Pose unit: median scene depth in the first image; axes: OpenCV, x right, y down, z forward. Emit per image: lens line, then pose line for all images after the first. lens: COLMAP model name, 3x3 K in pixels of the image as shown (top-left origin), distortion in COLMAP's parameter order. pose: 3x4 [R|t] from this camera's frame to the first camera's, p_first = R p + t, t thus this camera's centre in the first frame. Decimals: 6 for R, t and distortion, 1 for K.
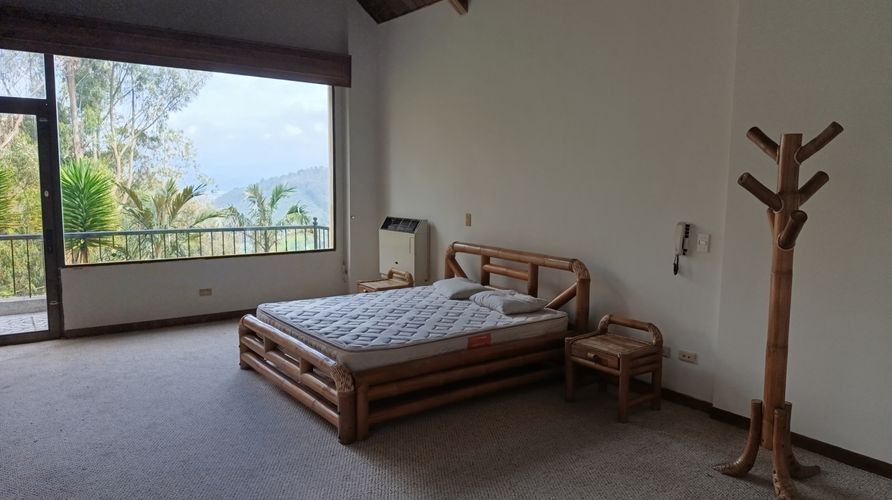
lens RADIAL K [[607.3, 0, 446.3], [0, 607.3, 250.4], [0, 0, 1]] dist [0.012914, 0.000967]
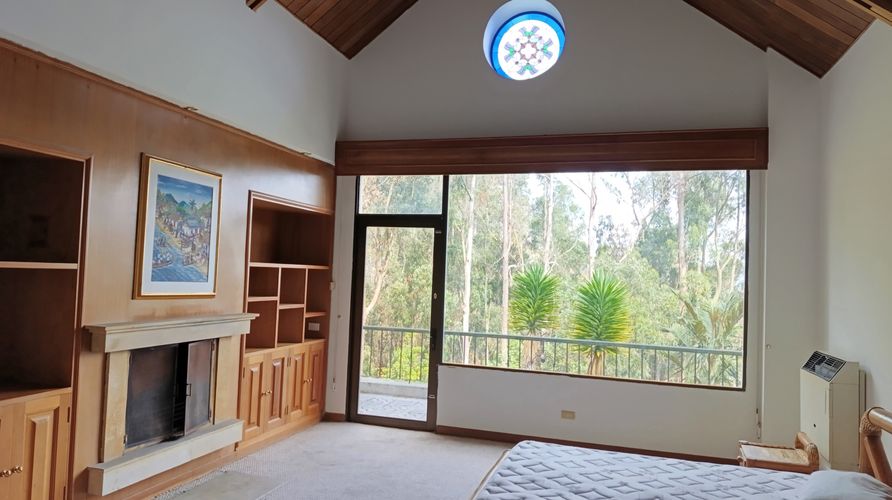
lens RADIAL K [[607.3, 0, 446.8], [0, 607.3, 228.6], [0, 0, 1]] dist [0.012914, 0.000967]
pose [[0.587967, -0.055374, -0.806987, 0.208724], [-0.123145, 0.979897, -0.156961, -0.032591], [0.799456, 0.191665, 0.569328, 0.282285]]
